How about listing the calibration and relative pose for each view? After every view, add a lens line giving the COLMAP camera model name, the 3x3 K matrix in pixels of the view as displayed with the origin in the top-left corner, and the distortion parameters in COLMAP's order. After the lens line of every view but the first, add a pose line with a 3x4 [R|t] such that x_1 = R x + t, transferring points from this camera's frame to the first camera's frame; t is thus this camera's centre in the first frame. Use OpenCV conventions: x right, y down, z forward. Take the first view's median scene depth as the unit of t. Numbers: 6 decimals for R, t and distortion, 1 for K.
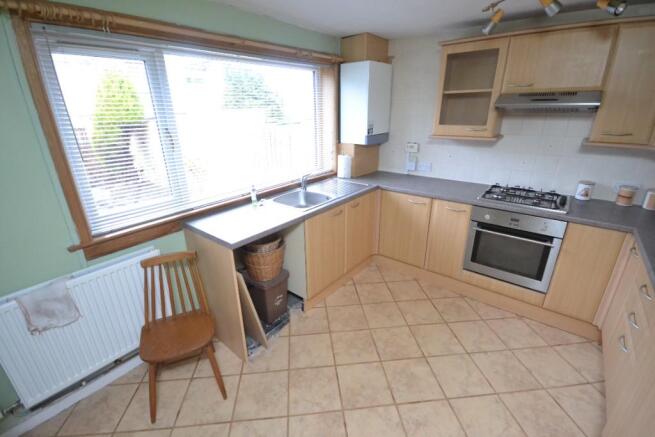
lens RADIAL K [[291.2, 0, 324.4], [0, 291.2, 217.4], [0, 0, 1]] dist [-0.000312, -0.000318]
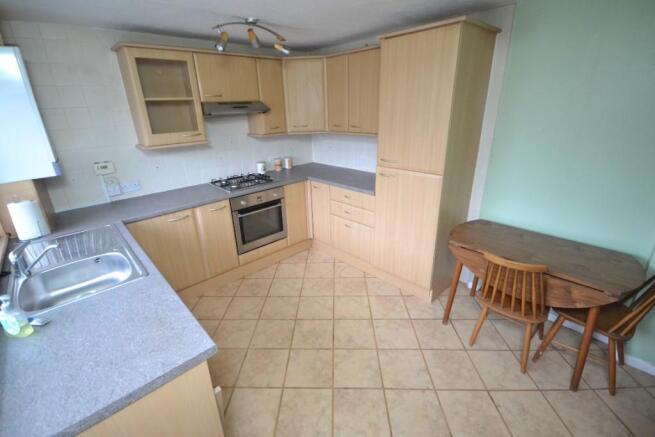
lens RADIAL K [[291.2, 0, 324.4], [0, 291.2, 217.4], [0, 0, 1]] dist [-0.000312, -0.000318]
pose [[0.137423, -0.346595, 0.927894, -0.530967], [0.378851, 0.883944, 0.274070, -0.152399], [-0.915198, 0.313869, 0.252782, 0.406461]]
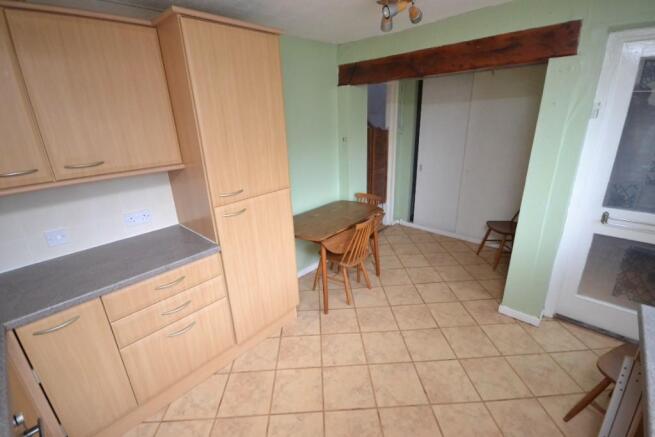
lens RADIAL K [[291.2, 0, 324.4], [0, 291.2, 217.4], [0, 0, 1]] dist [-0.000312, -0.000318]
pose [[-0.996562, 0.022299, 0.079791, 0.246050], [0.068693, 0.760810, 0.645328, -0.378066], [-0.046315, 0.648591, -0.759727, 0.998394]]
